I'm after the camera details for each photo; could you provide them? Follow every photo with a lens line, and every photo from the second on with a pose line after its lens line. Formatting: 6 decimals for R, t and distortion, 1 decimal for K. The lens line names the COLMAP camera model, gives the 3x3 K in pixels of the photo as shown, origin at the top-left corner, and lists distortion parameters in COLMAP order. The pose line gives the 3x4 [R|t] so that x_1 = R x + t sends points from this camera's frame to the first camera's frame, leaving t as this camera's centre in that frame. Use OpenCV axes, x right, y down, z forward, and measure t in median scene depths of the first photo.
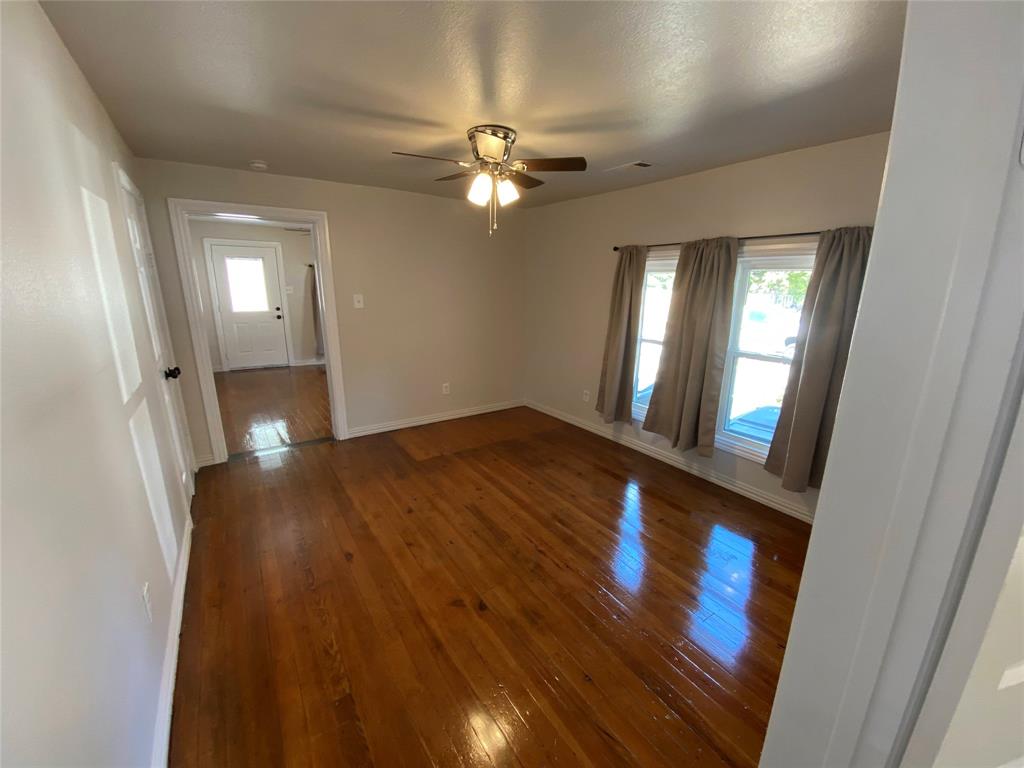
lens RADIAL K [[419.0, 0, 511.2], [0, 419.0, 377.2], [0, 0, 1]] dist [0.019348, -0.000904]
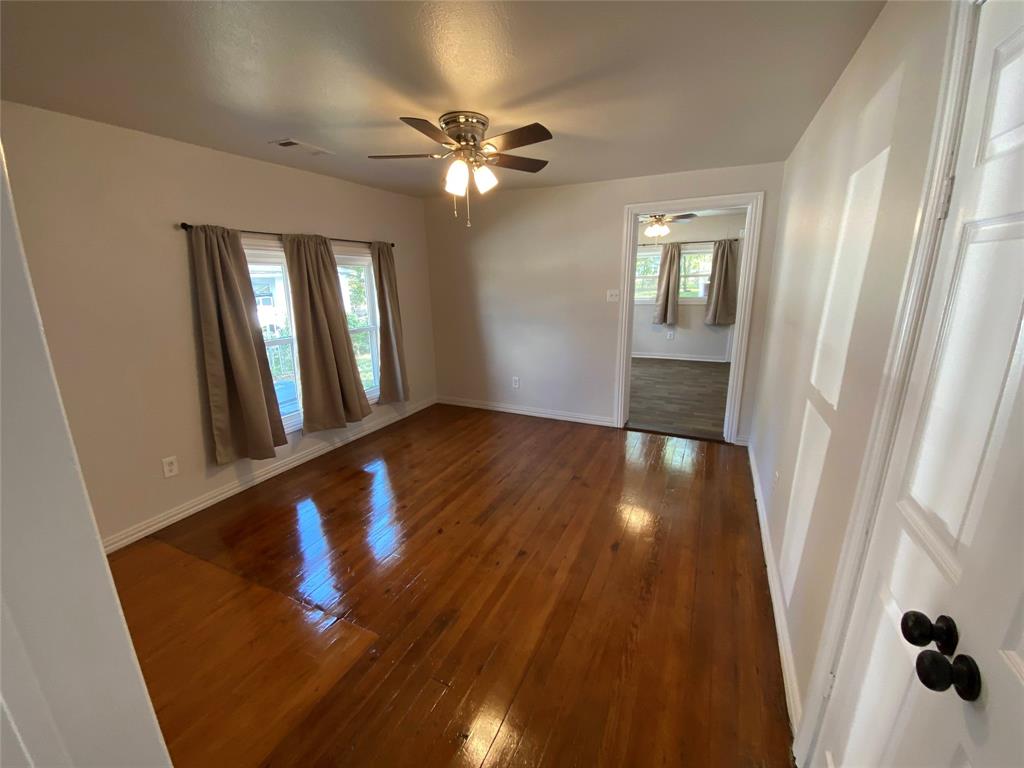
lens RADIAL K [[419.0, 0, 511.5], [0, 419.0, 377.4], [0, 0, 1]] dist [0.019348, -0.000904]
pose [[-0.521292, -0.204827, 0.828432, -0.754184], [0.191978, 0.917738, 0.347710, -0.259949], [-0.831504, 0.340300, -0.439087, 1.127355]]
